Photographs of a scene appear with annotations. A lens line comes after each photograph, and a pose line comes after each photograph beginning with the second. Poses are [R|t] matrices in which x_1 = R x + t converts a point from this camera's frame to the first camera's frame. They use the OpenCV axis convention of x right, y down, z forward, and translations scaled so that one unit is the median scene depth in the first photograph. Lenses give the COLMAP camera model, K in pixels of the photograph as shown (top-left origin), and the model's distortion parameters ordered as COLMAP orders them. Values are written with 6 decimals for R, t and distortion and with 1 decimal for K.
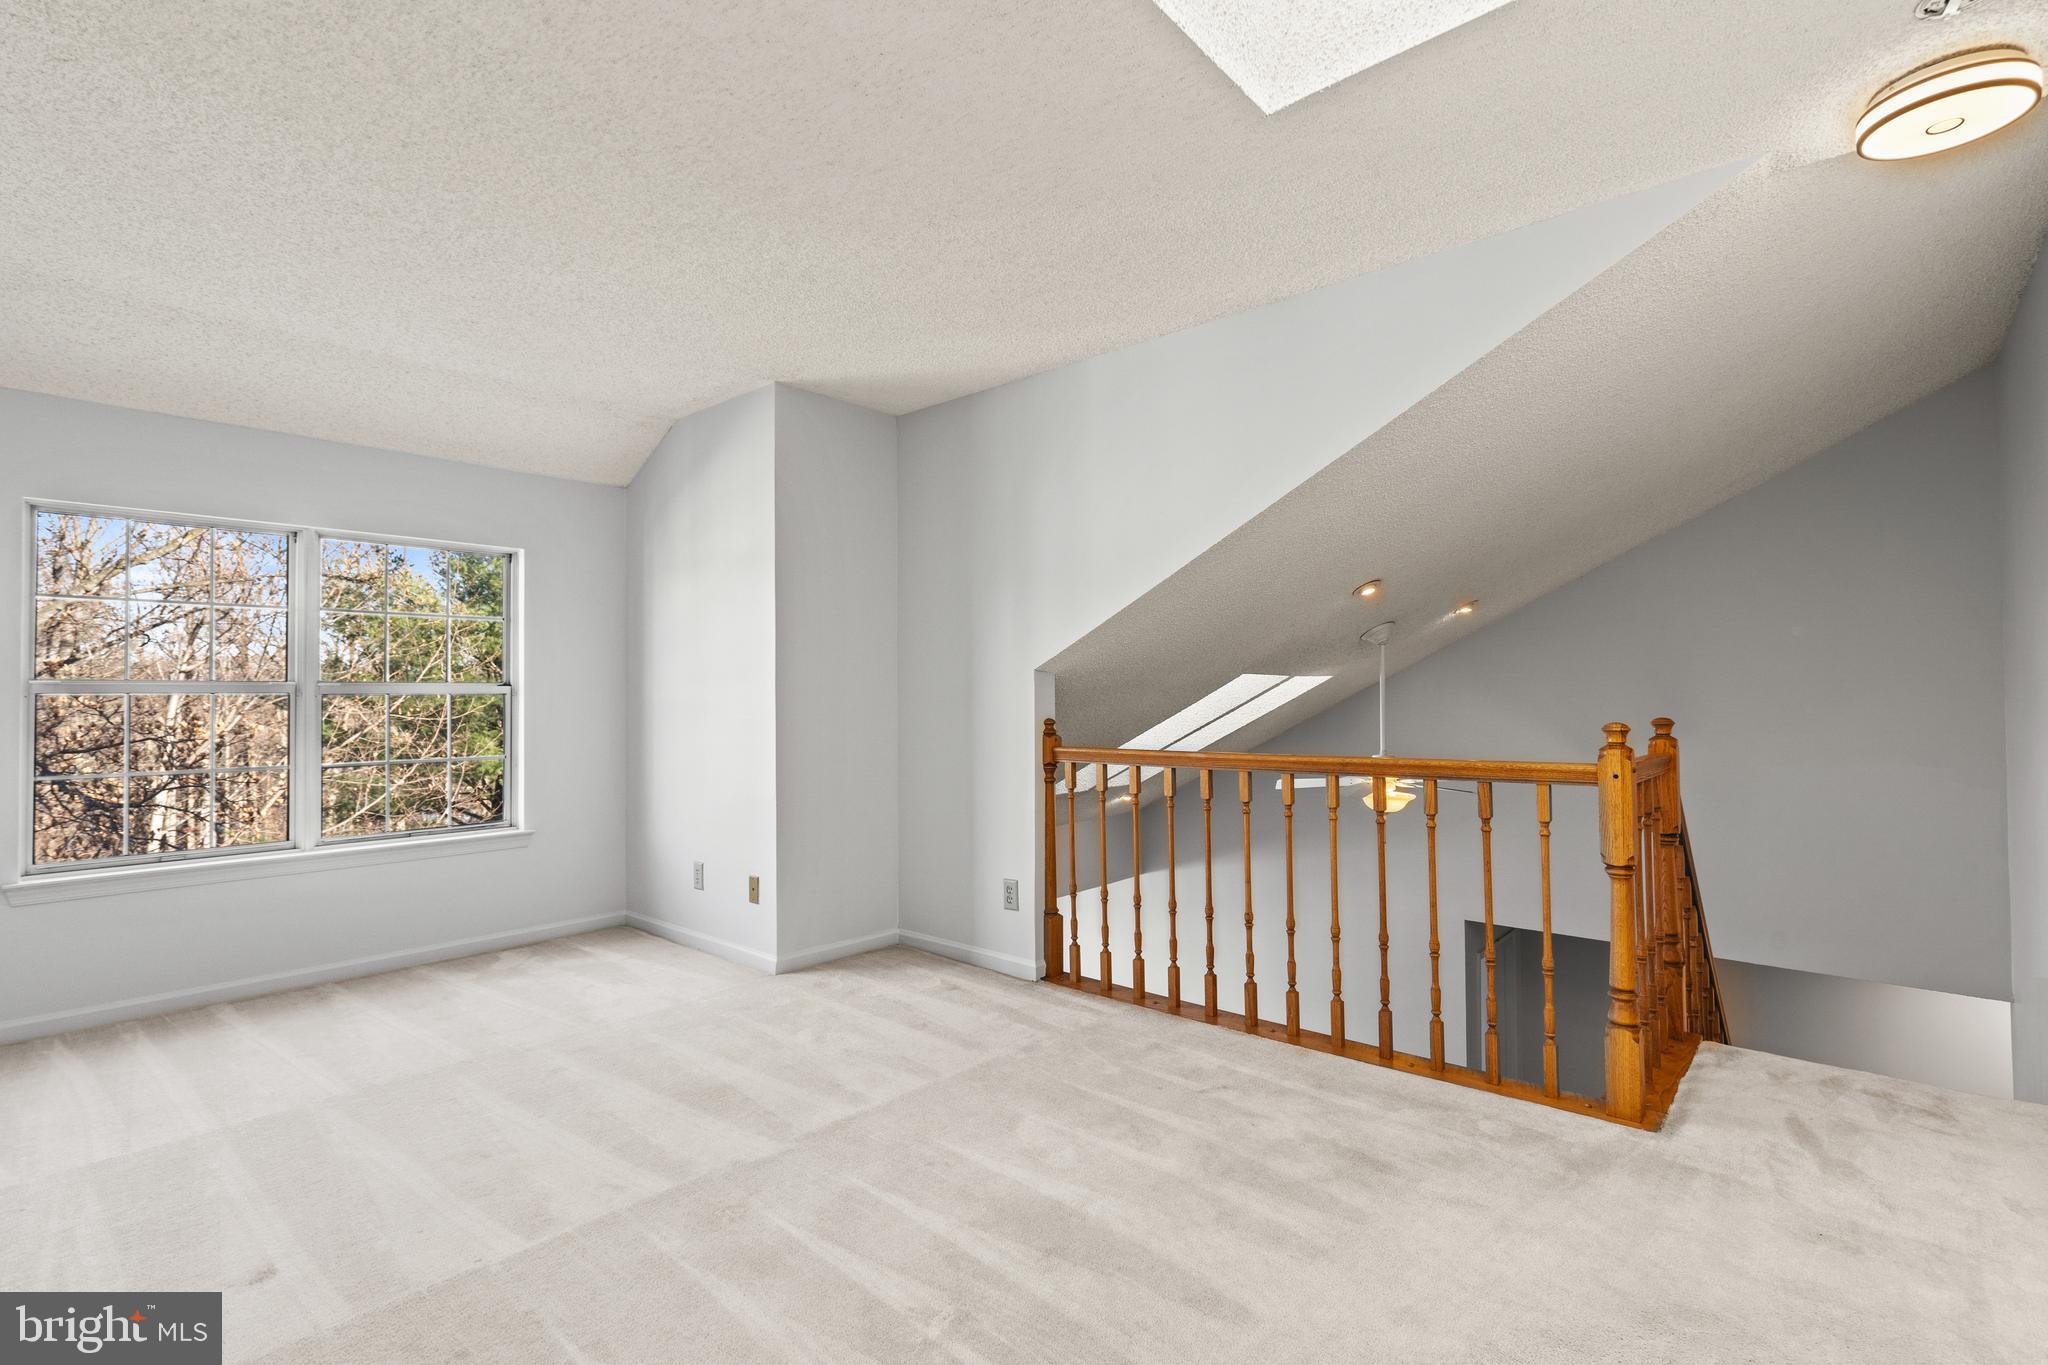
lens RADIAL K [[952.5, 0, 1013.1], [0, 952.5, 686.7], [0, 0, 1]] dist [-0.004823, 0.001582]
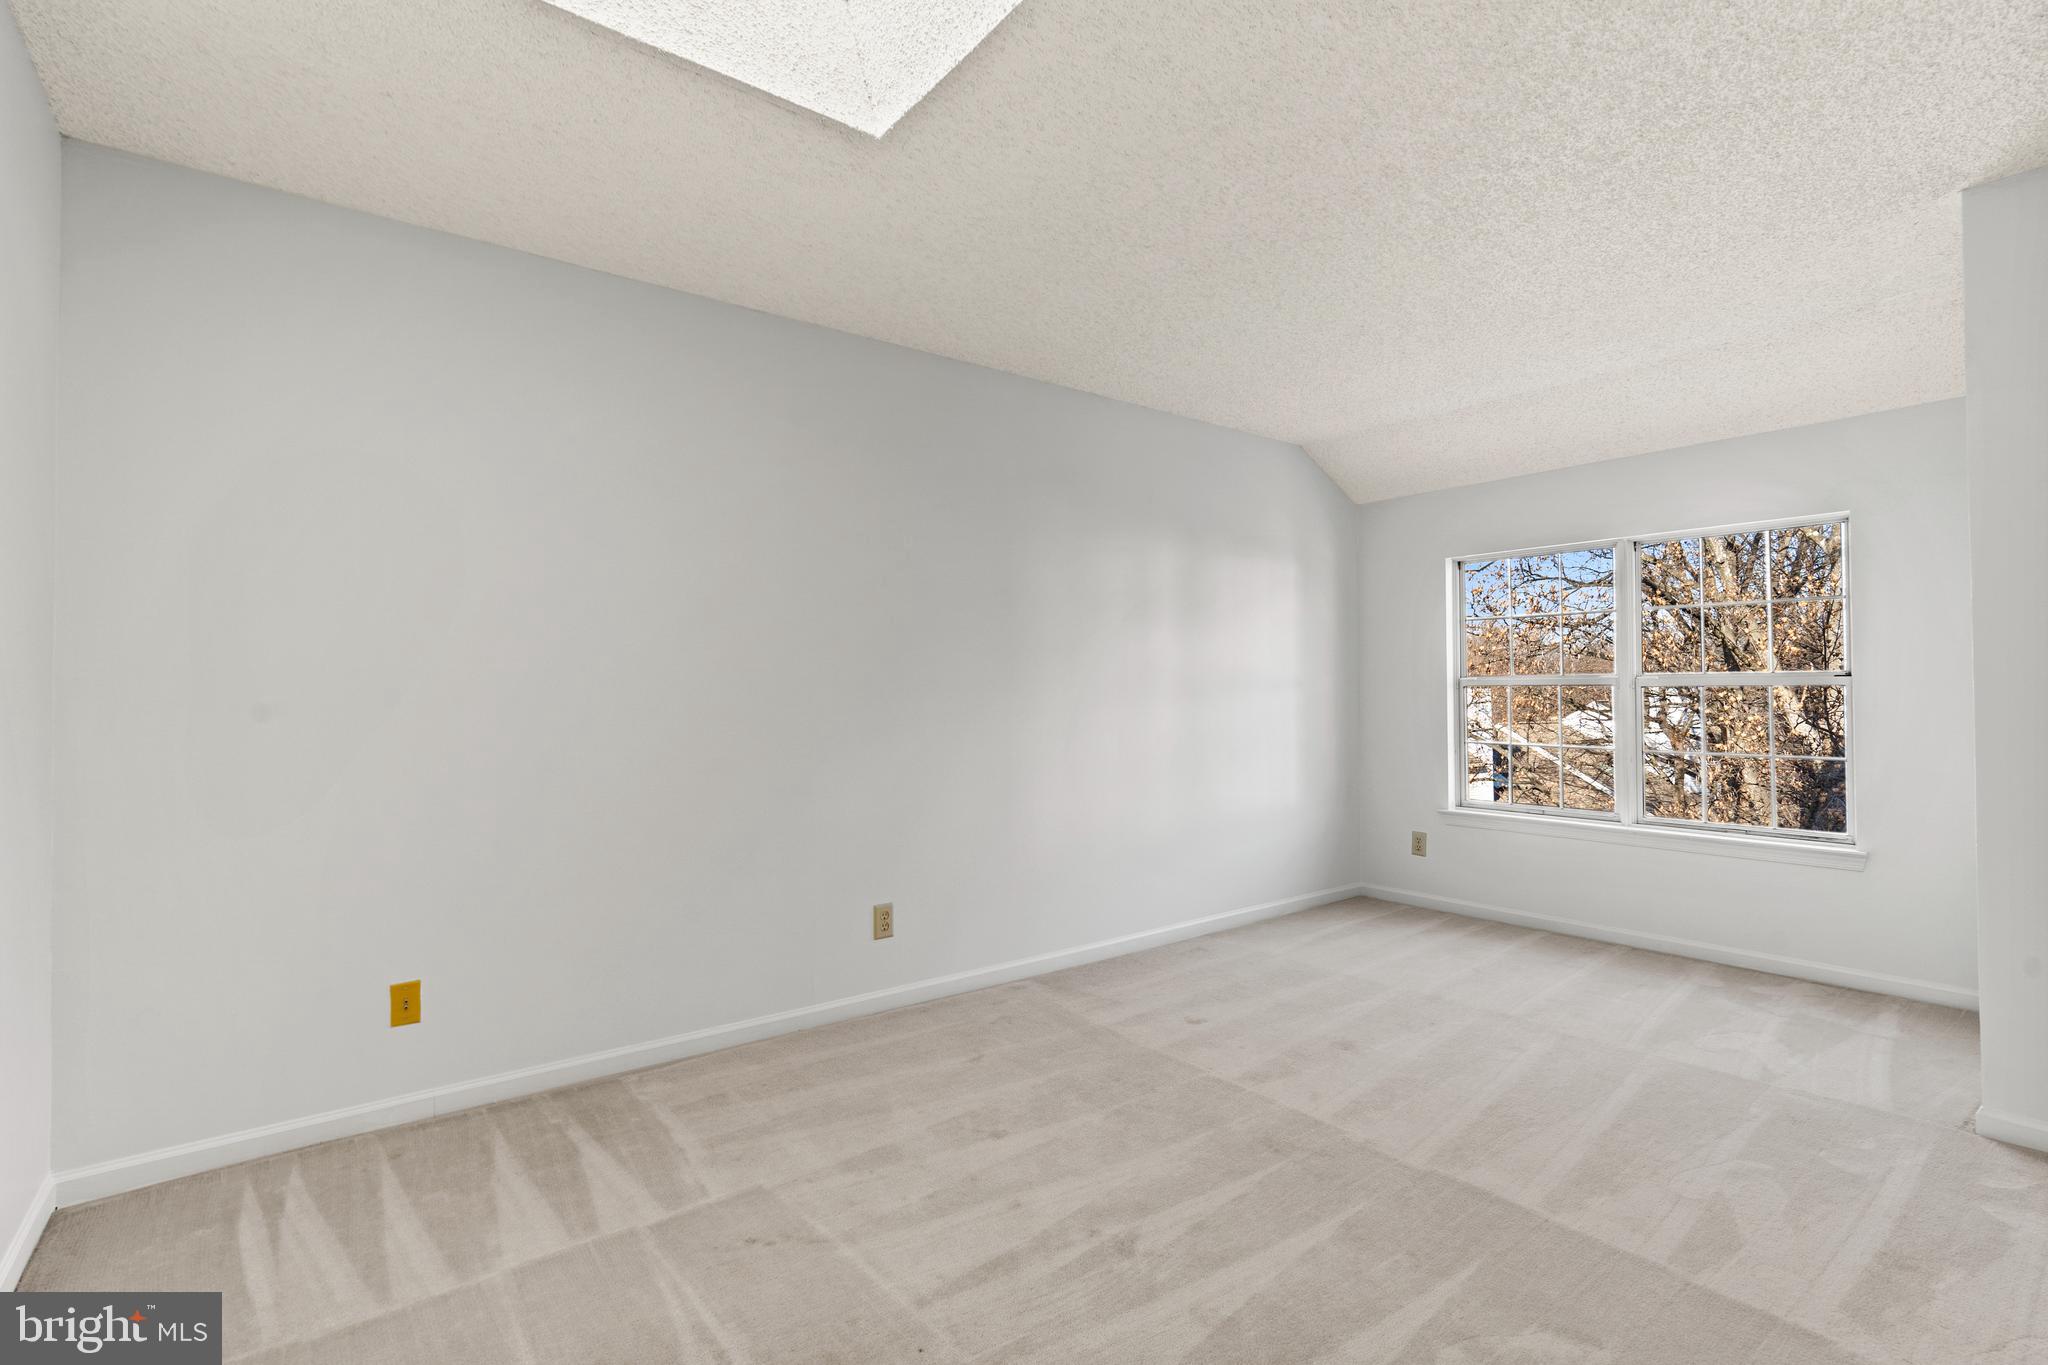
lens RADIAL K [[952.5, 0, 1024.1], [0, 952.5, 683.7], [0, 0, 1]] dist [-0.004823, 0.001582]
pose [[-0.204600, -0.003413, -0.978840, 0.568380], [0.013441, 0.999890, -0.006296, 0.002165], [0.978753, -0.014445, -0.204532, 0.599016]]
